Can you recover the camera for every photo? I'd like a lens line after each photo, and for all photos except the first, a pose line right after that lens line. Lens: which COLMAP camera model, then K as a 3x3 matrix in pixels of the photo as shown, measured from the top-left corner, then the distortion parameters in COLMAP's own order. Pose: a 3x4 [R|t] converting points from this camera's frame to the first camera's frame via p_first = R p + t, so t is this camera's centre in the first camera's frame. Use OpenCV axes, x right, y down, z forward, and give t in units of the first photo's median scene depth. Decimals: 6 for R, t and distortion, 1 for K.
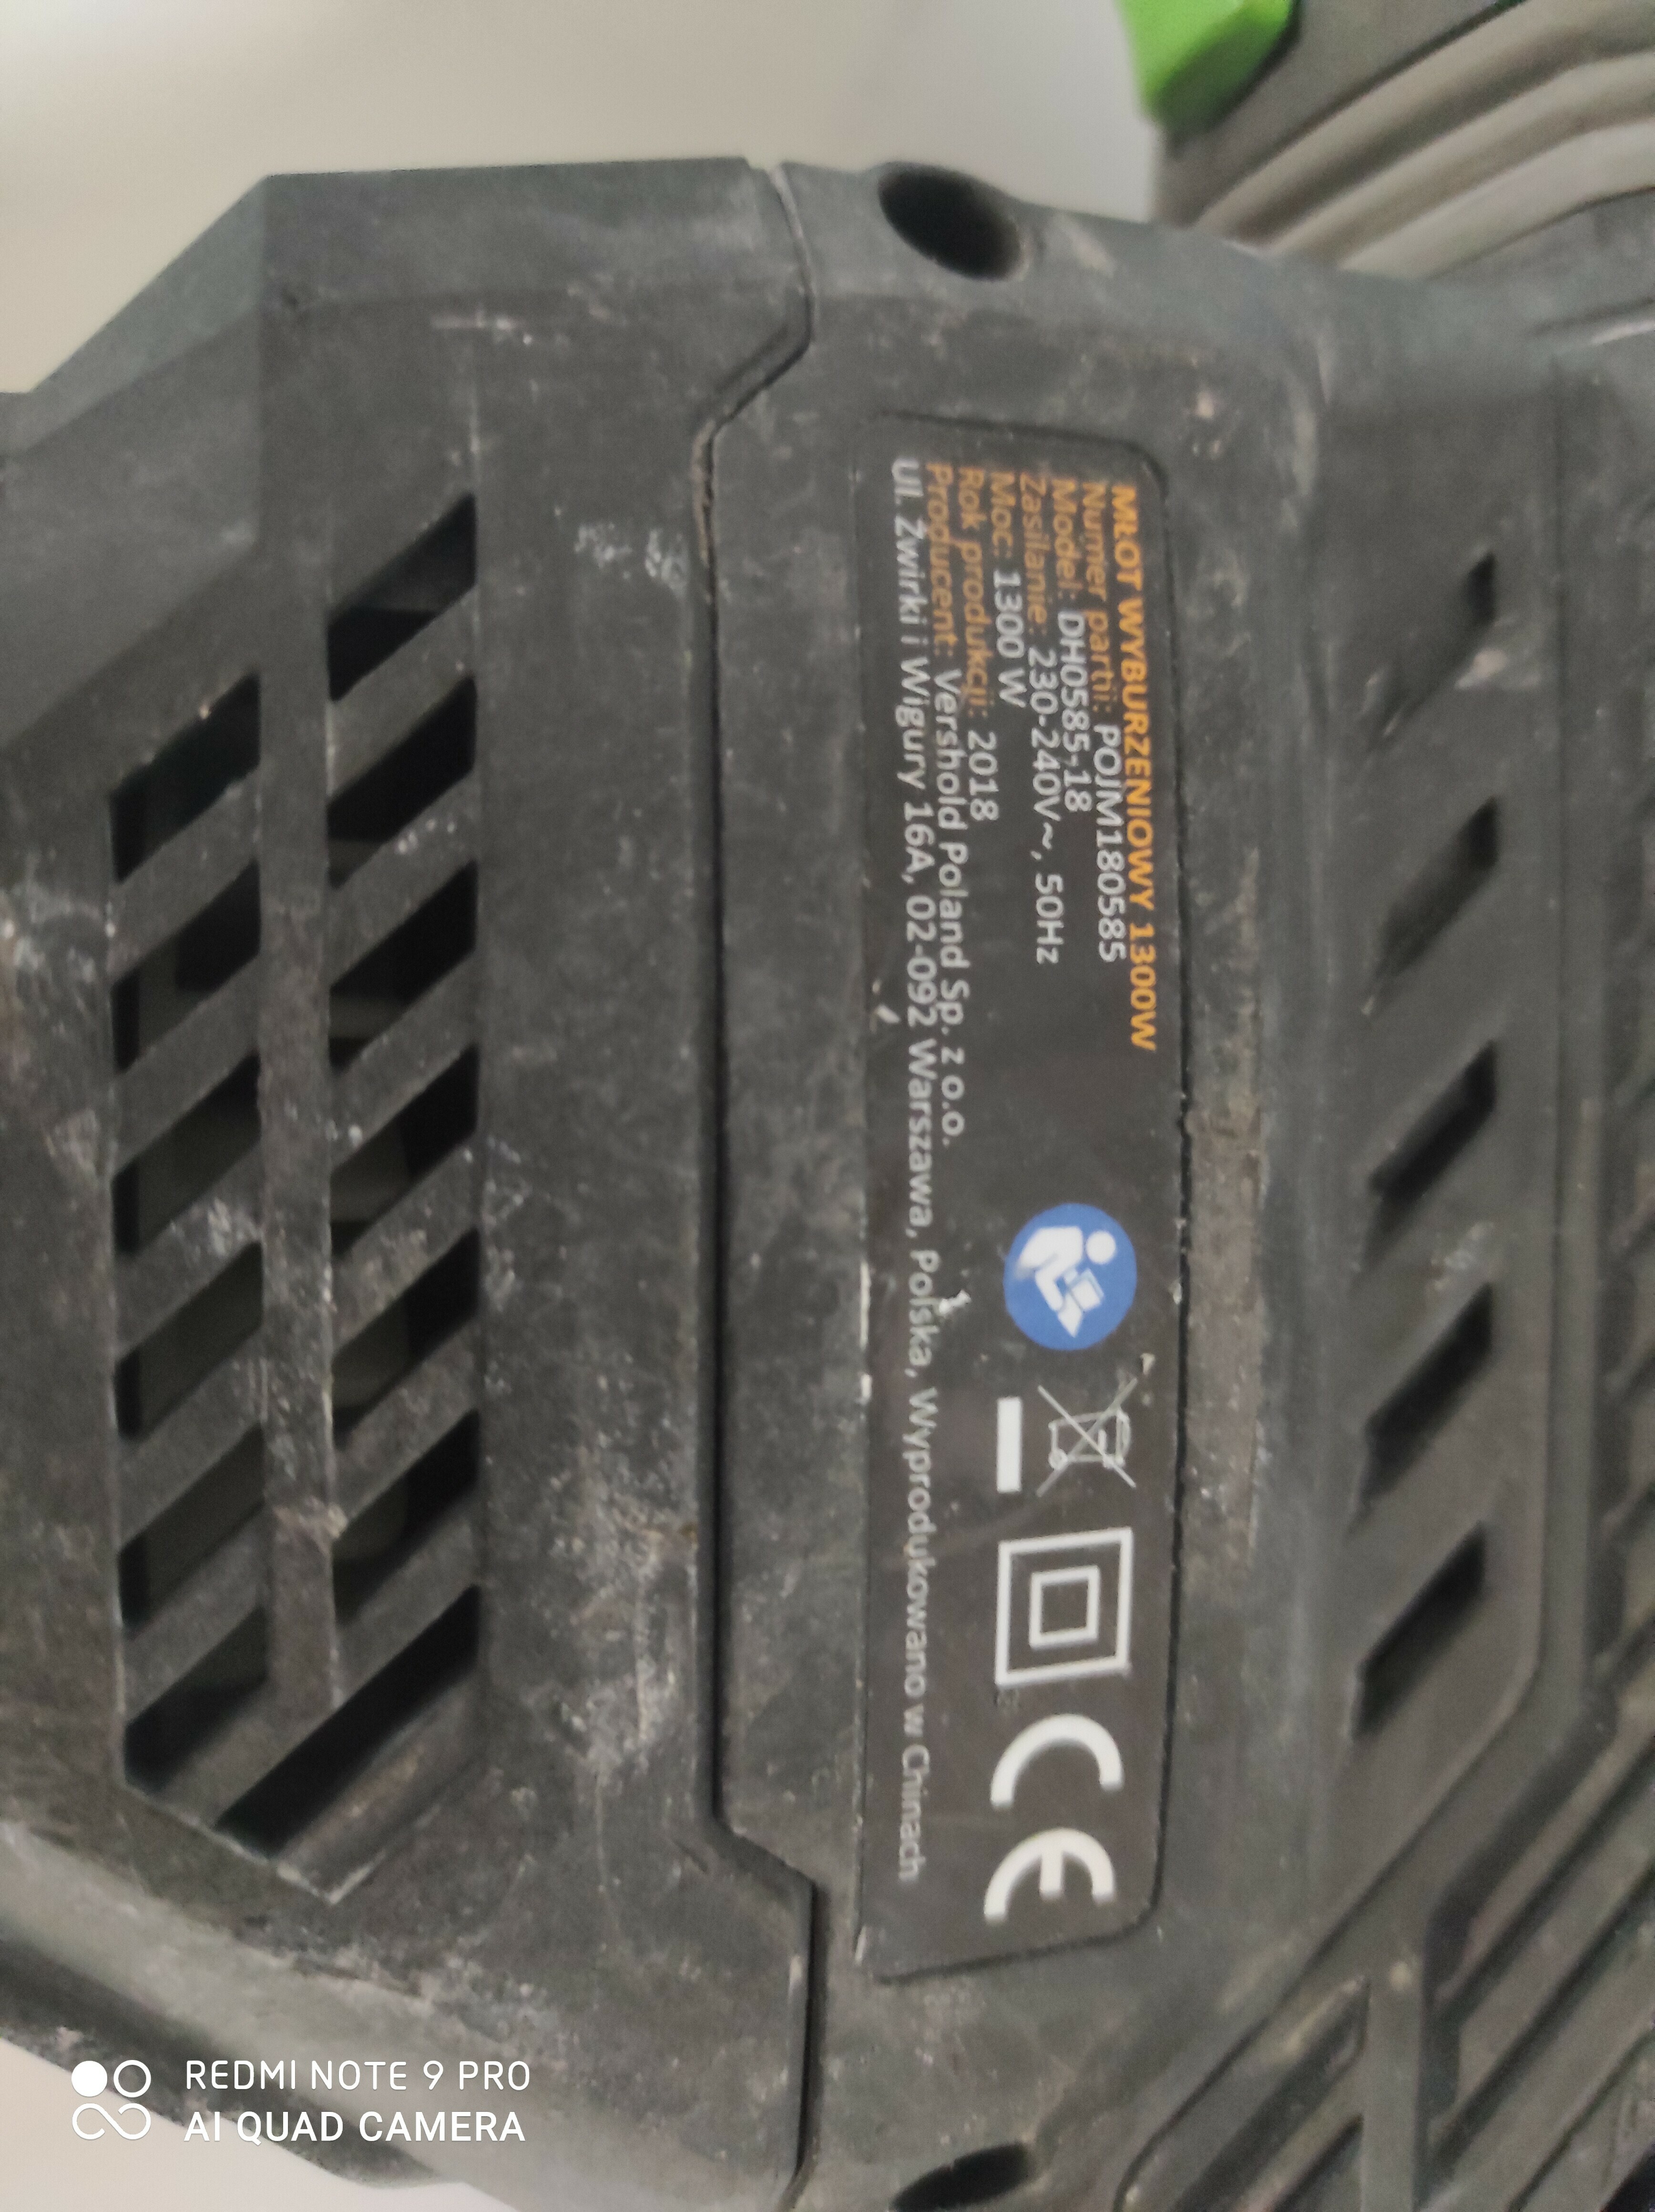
lens RADIAL K [[1617.3, 0, 838.1], [0, 1617.3, 1099.6], [0, 0, 1]] dist [-0.030962, -0.007657]
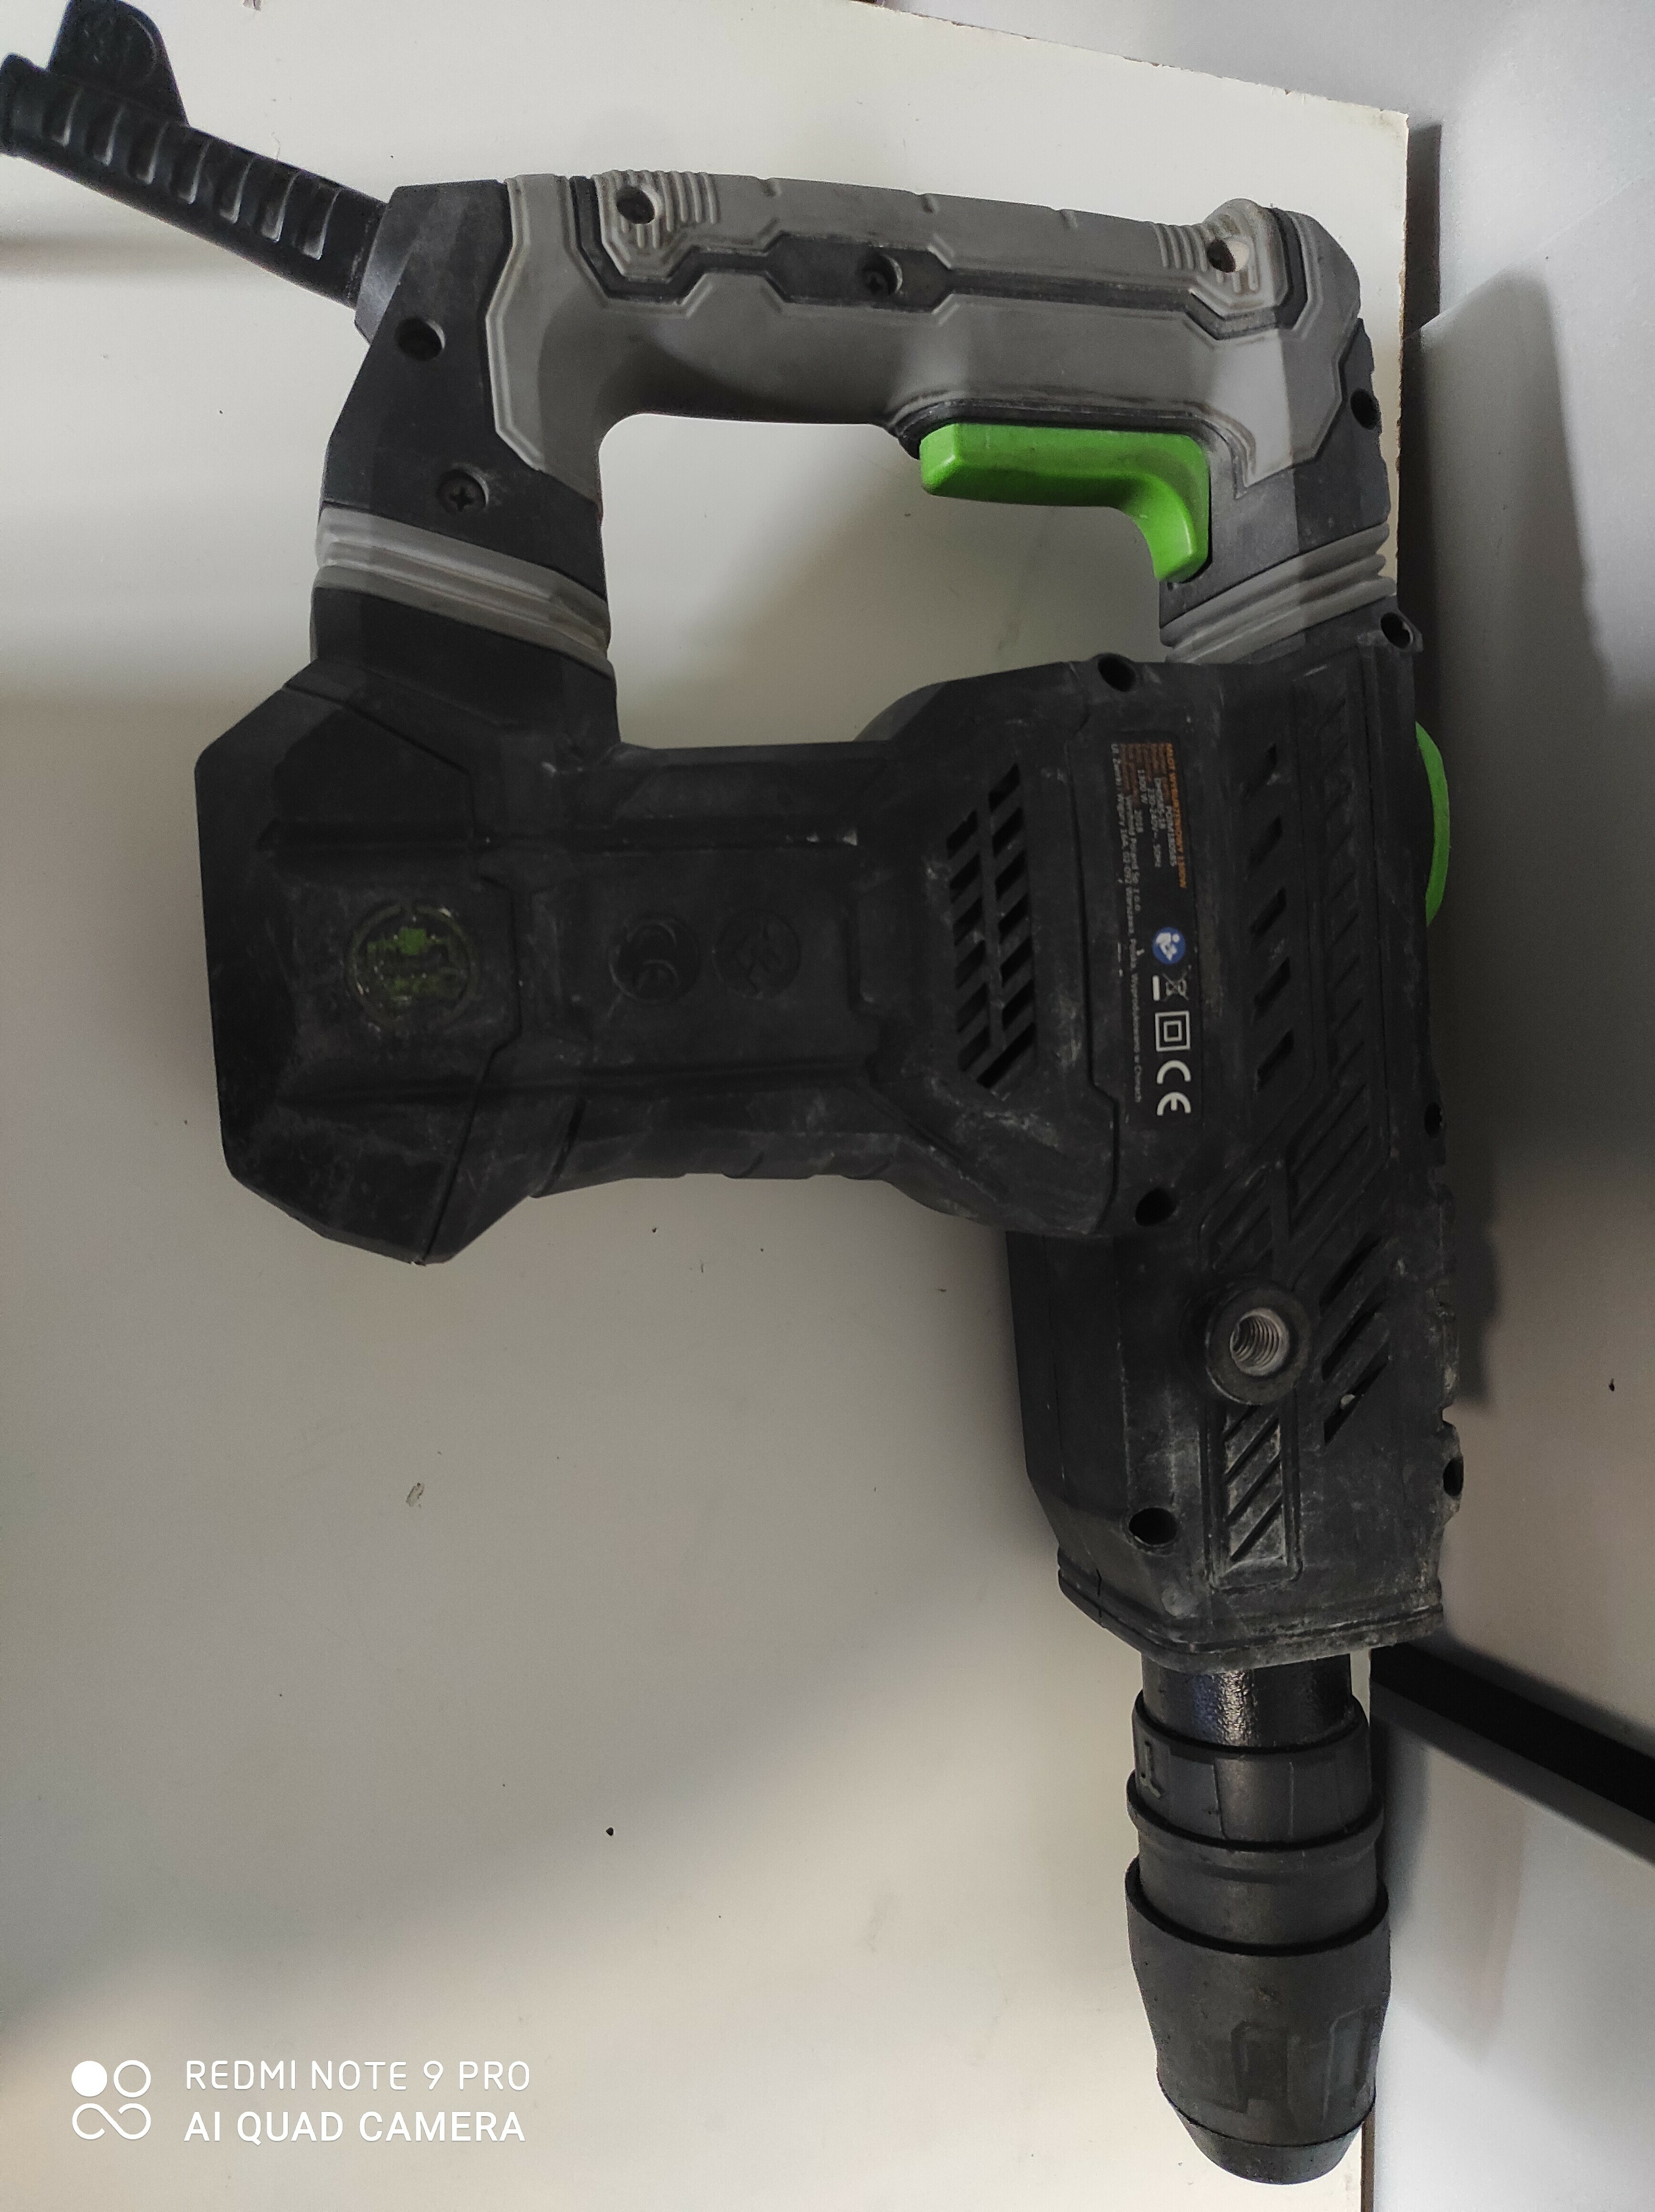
lens RADIAL K [[1617.3, 0, 816.7], [0, 1617.3, 1113.5], [0, 0, 1]] dist [-0.030962, -0.007657]
pose [[0.997604, -0.063677, -0.027039, -0.646284], [0.063554, 0.997964, -0.005376, 0.494300], [0.027327, 0.003644, 0.999620, -3.024187]]
